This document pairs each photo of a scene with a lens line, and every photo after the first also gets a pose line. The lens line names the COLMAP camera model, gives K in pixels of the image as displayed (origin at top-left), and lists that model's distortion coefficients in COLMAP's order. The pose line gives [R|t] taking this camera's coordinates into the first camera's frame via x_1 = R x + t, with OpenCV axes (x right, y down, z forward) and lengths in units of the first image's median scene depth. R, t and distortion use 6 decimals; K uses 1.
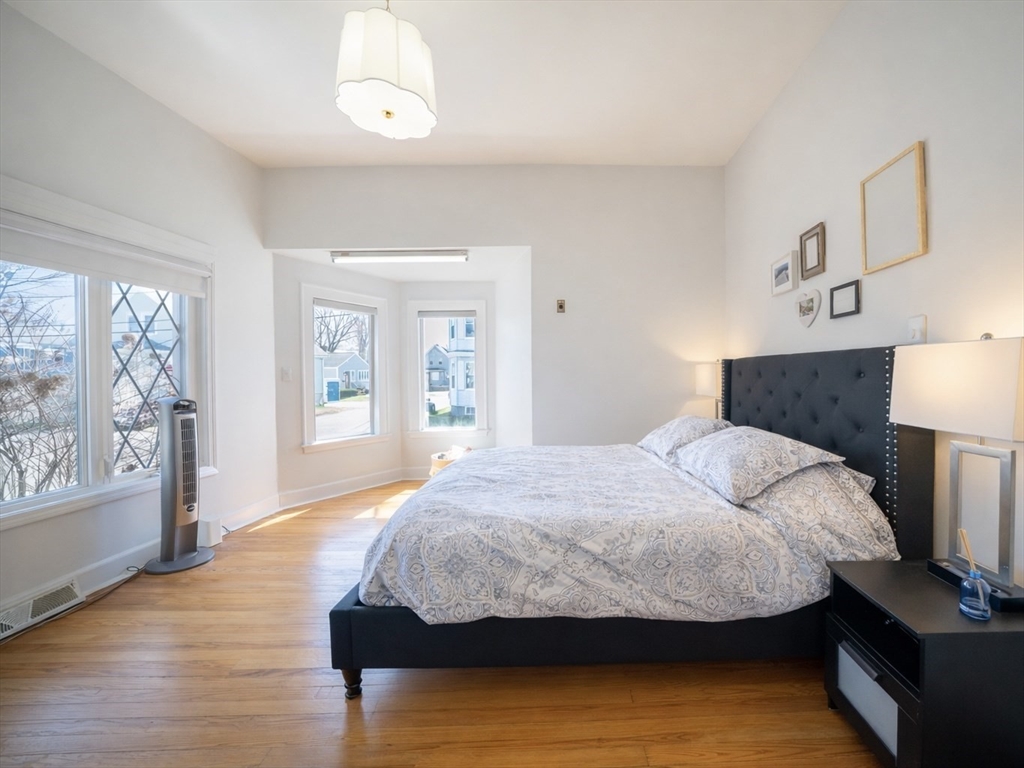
lens RADIAL K [[394.1, 0, 529.0], [0, 394.1, 382.2], [0, 0, 1]] dist [0.003482, 0.000200]
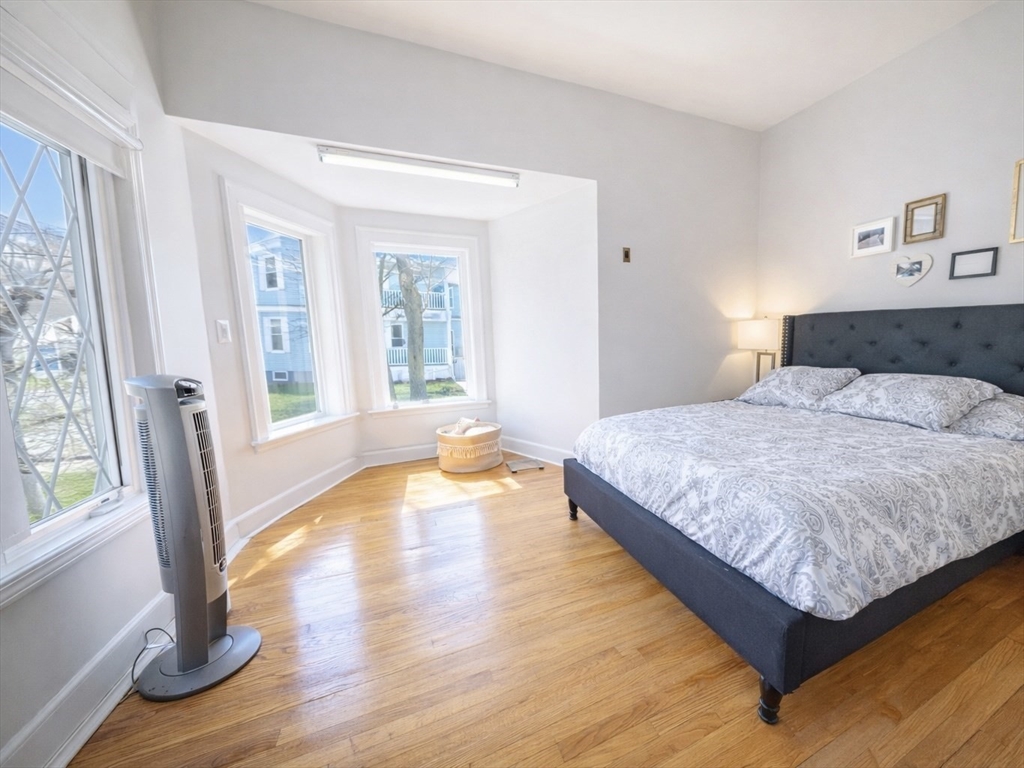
lens RADIAL K [[394.1, 0, 529.0], [0, 394.1, 382.2], [0, 0, 1]] dist [0.003482, 0.000200]
pose [[0.913691, -0.056621, 0.402446, -0.767368], [0.014483, 0.994155, 0.106988, -0.002041], [-0.406151, -0.091926, 0.909171, 0.365796]]
